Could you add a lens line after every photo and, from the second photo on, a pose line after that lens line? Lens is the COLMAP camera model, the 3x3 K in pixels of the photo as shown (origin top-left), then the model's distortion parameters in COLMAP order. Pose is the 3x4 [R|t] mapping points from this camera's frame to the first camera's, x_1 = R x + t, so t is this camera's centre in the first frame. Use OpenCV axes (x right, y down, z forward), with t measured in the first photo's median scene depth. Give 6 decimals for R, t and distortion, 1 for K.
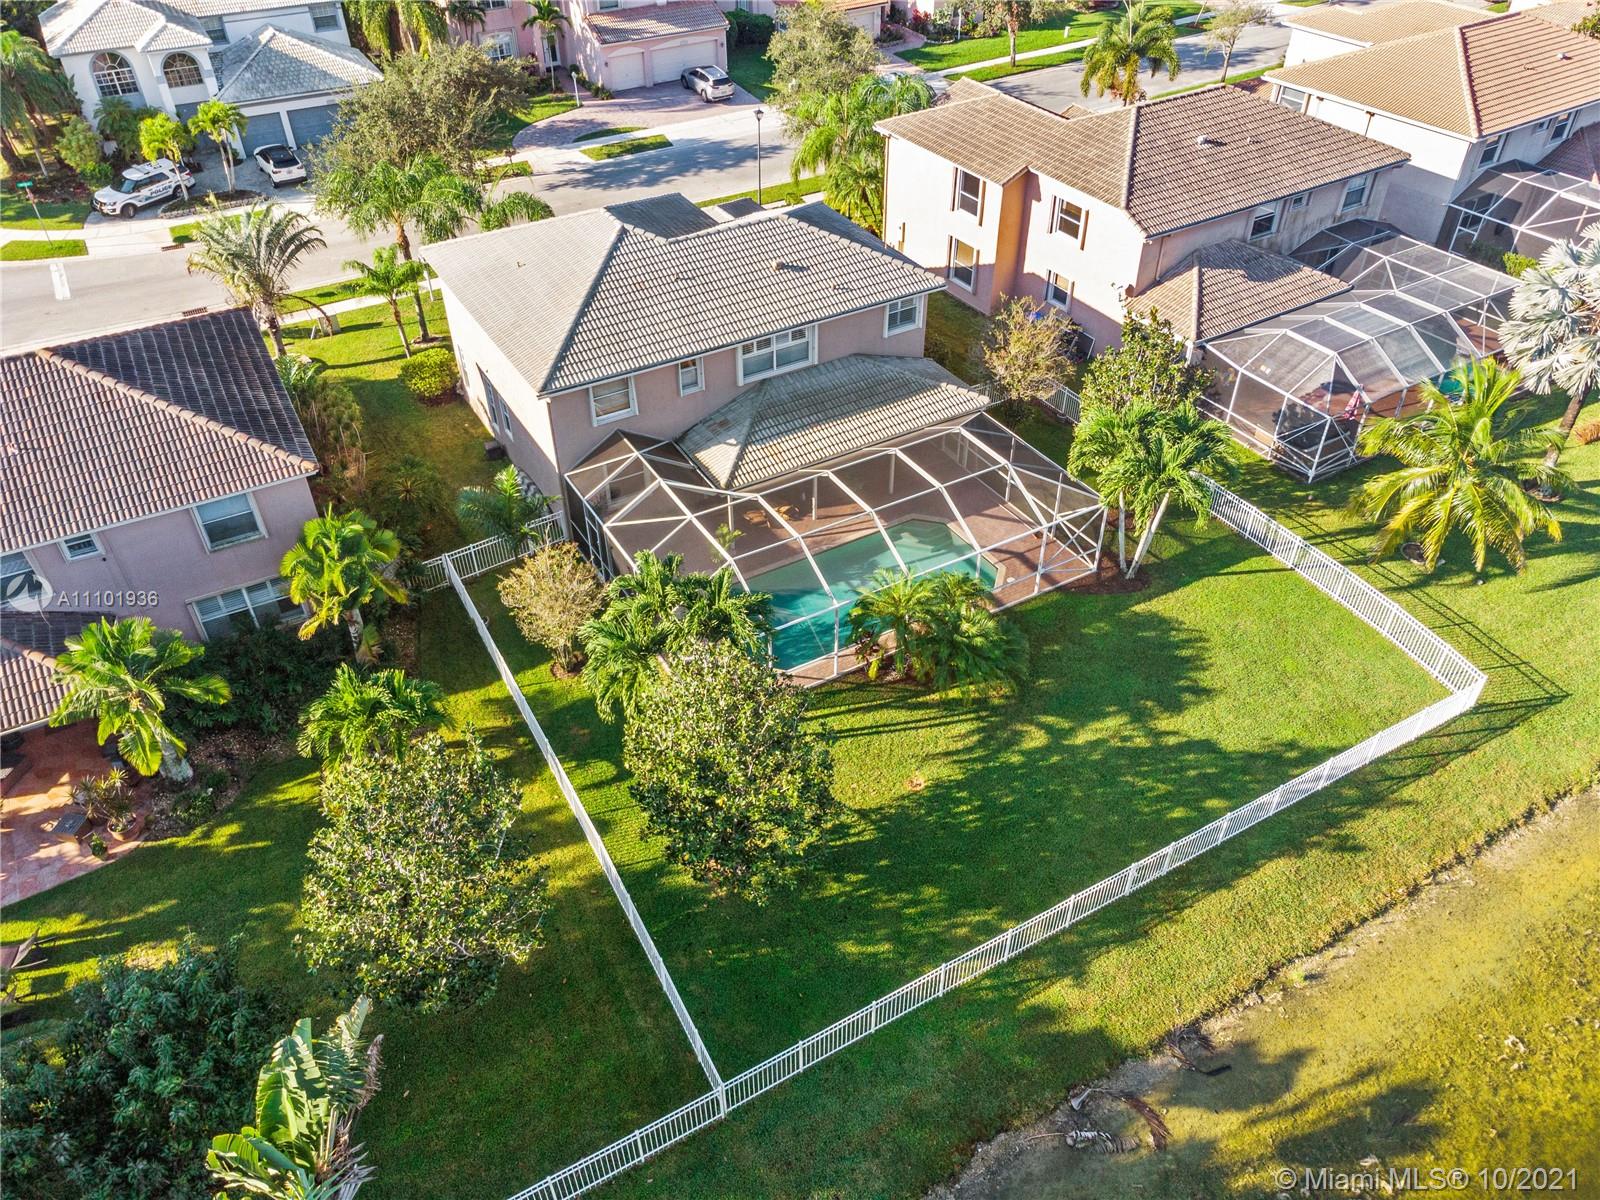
lens RADIAL K [[1196.7, 0, 800.3], [0, 1196.7, 603.5], [0, 0, 1]] dist [-0.001990, 0.032637]
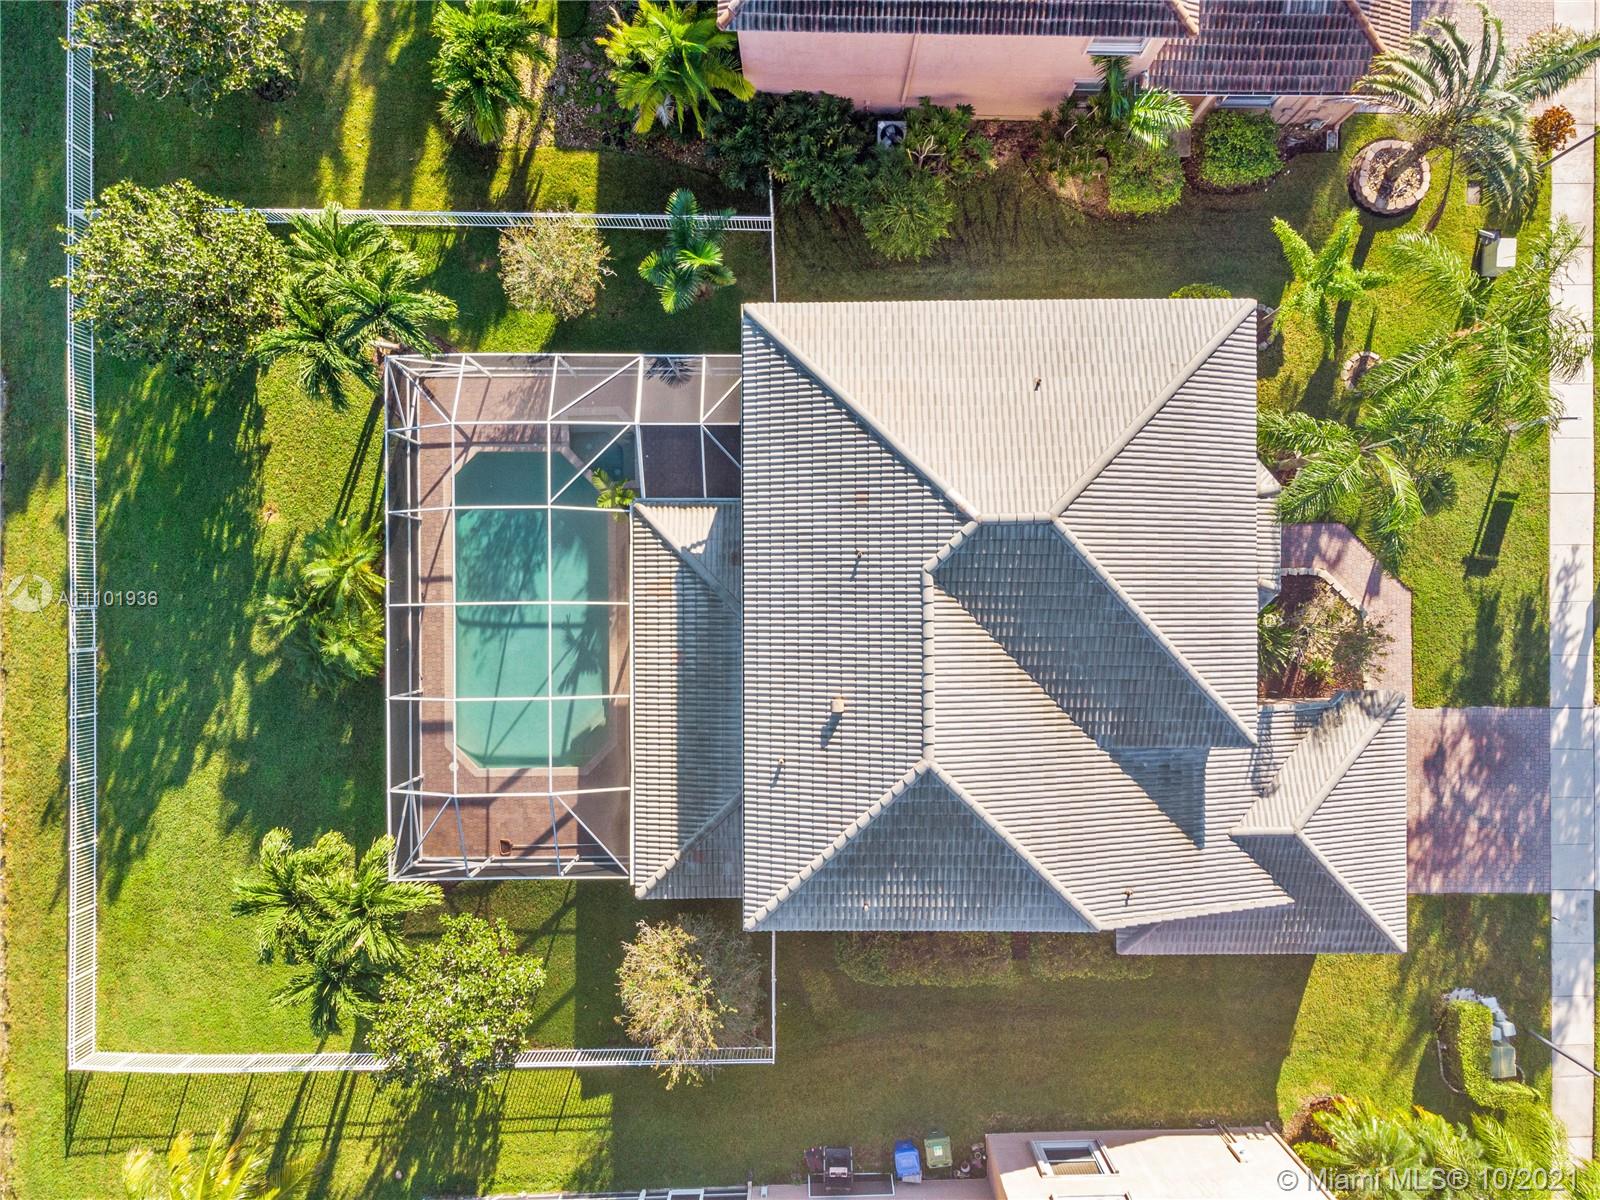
lens RADIAL K [[1225.0, 0, 800.0], [0, 1225.0, 600.0], [0, 0, 1]] dist [-0.002543, 0.037489]
pose [[-0.498240, 0.866943, 0.012909, -0.070636], [-0.546116, -0.325353, 0.771947, -0.800775], [0.673434, 0.377565, 0.635556, 0.518744]]
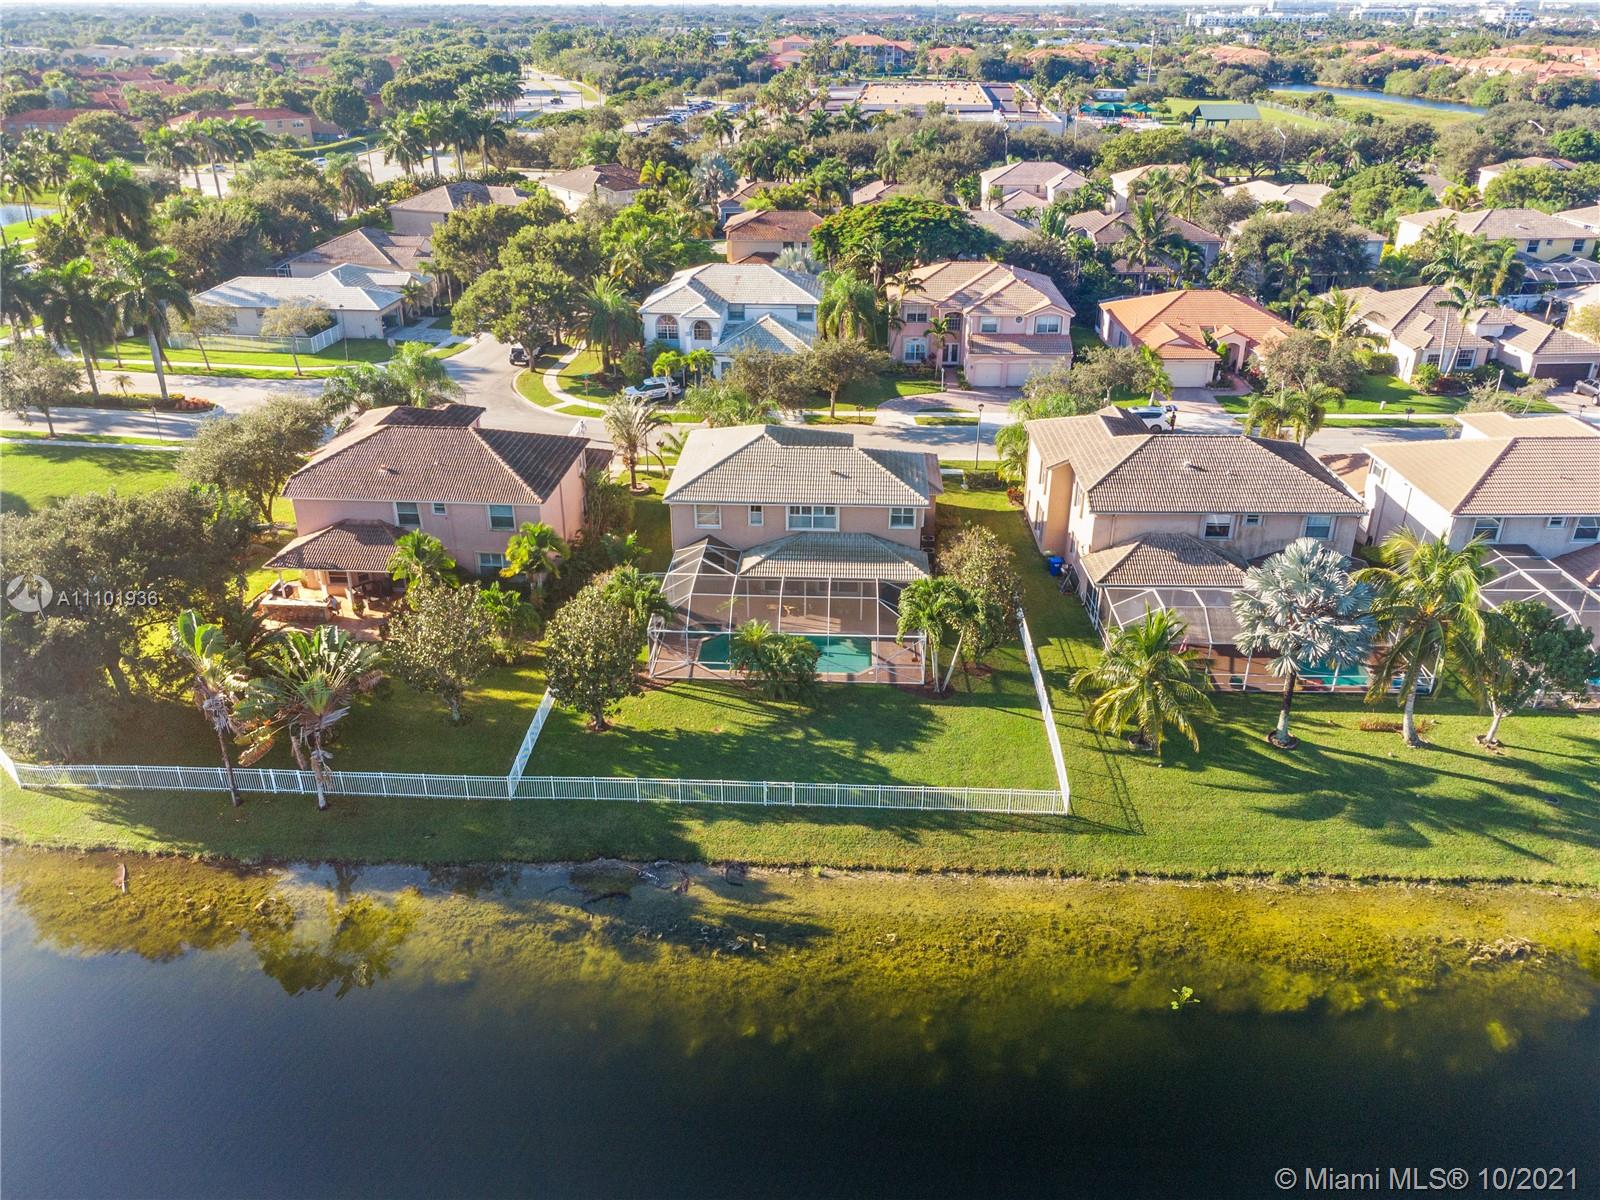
lens RADIAL K [[1220.1, 0, 795.6], [0, 1220.1, 608.5], [0, 0, 1]] dist [0.045330, -0.004119]
pose [[0.837245, 0.245658, -0.488542, 0.834996], [-0.351883, 0.925894, -0.137468, 0.154707], [0.418568, 0.287004, 0.861643, -0.459689]]
